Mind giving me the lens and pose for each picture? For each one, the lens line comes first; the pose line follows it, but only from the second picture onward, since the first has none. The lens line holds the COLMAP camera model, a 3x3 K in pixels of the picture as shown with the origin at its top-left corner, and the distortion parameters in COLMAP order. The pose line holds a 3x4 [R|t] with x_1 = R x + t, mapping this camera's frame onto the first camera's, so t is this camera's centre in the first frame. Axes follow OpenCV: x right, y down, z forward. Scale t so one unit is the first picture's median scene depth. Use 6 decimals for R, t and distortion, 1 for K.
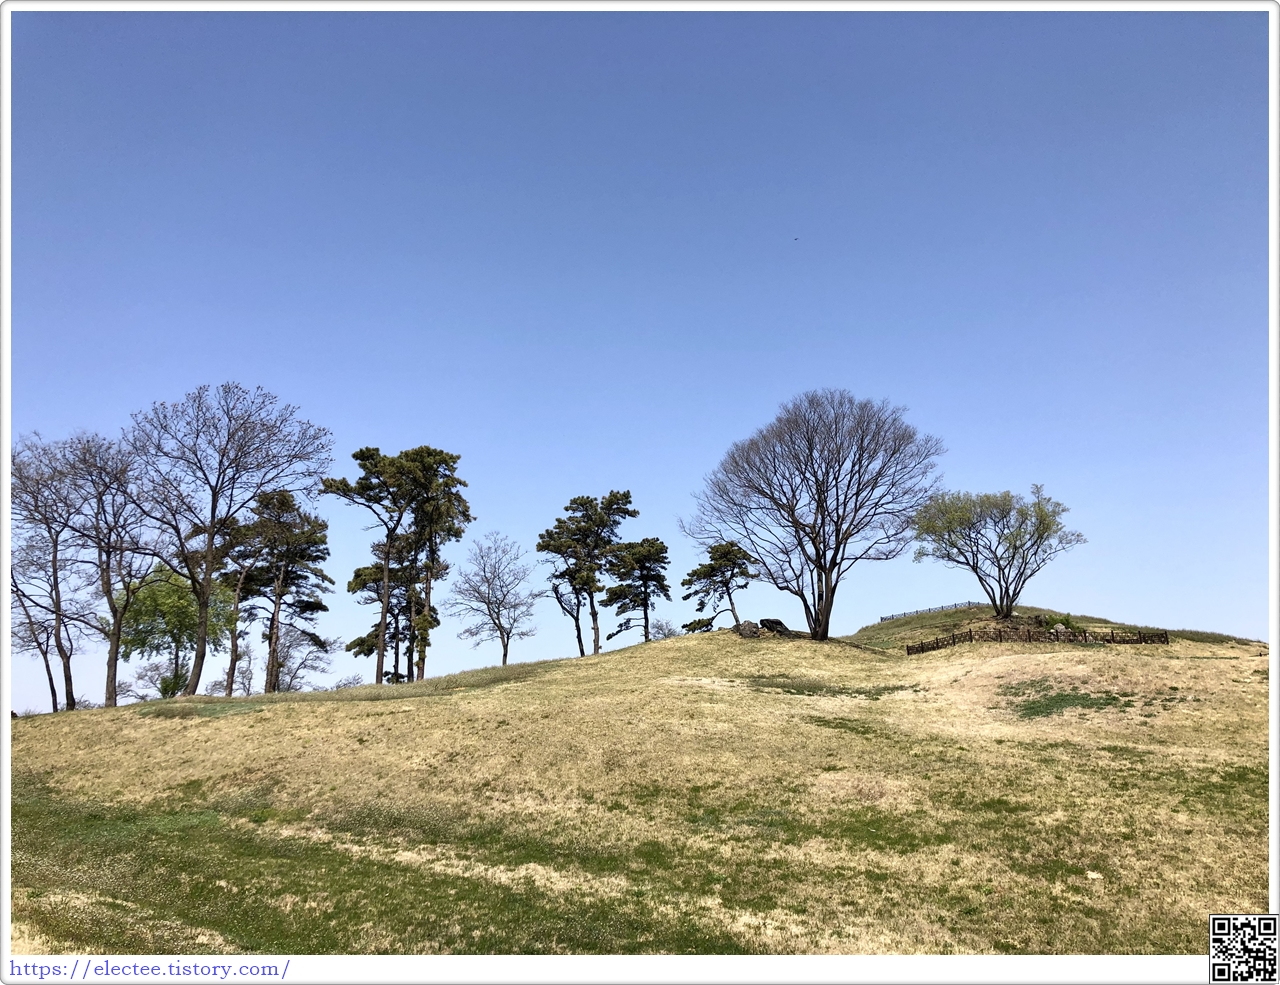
lens RADIAL K [[1150.8, 0, 643.2], [0, 1150.8, 459.4], [0, 0, 1]] dist [0.135699, -0.185310]
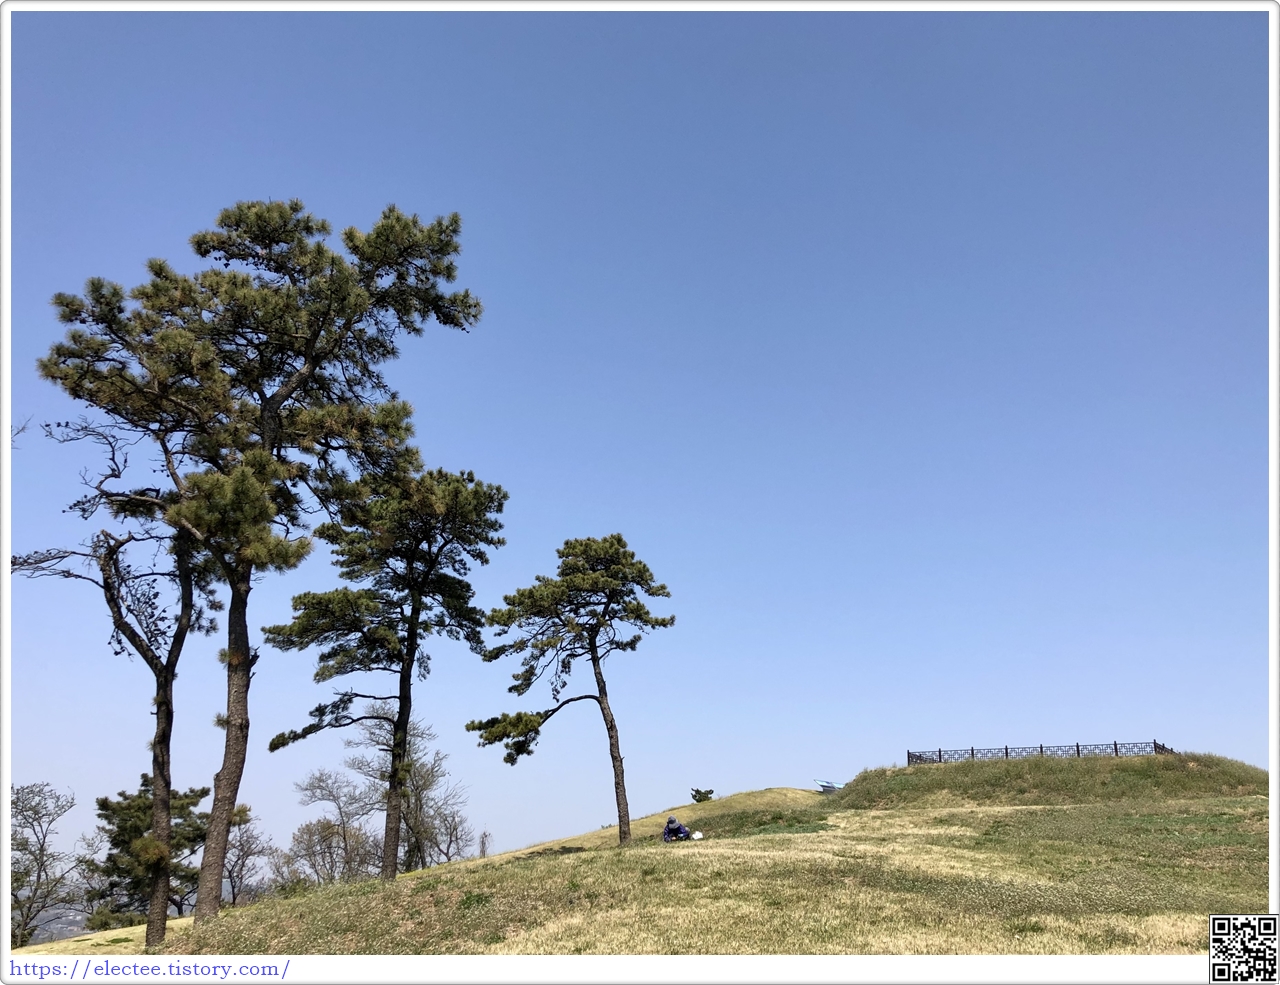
lens RADIAL K [[1150.8, 0, 643.2], [0, 1150.8, 459.4], [0, 0, 1]] dist [0.135699, -0.185310]
pose [[0.955314, 0.160648, 0.248128, -0.025856], [-0.140850, 0.985395, -0.095698, 0.091147], [-0.259878, 0.056473, 0.963989, 0.645383]]
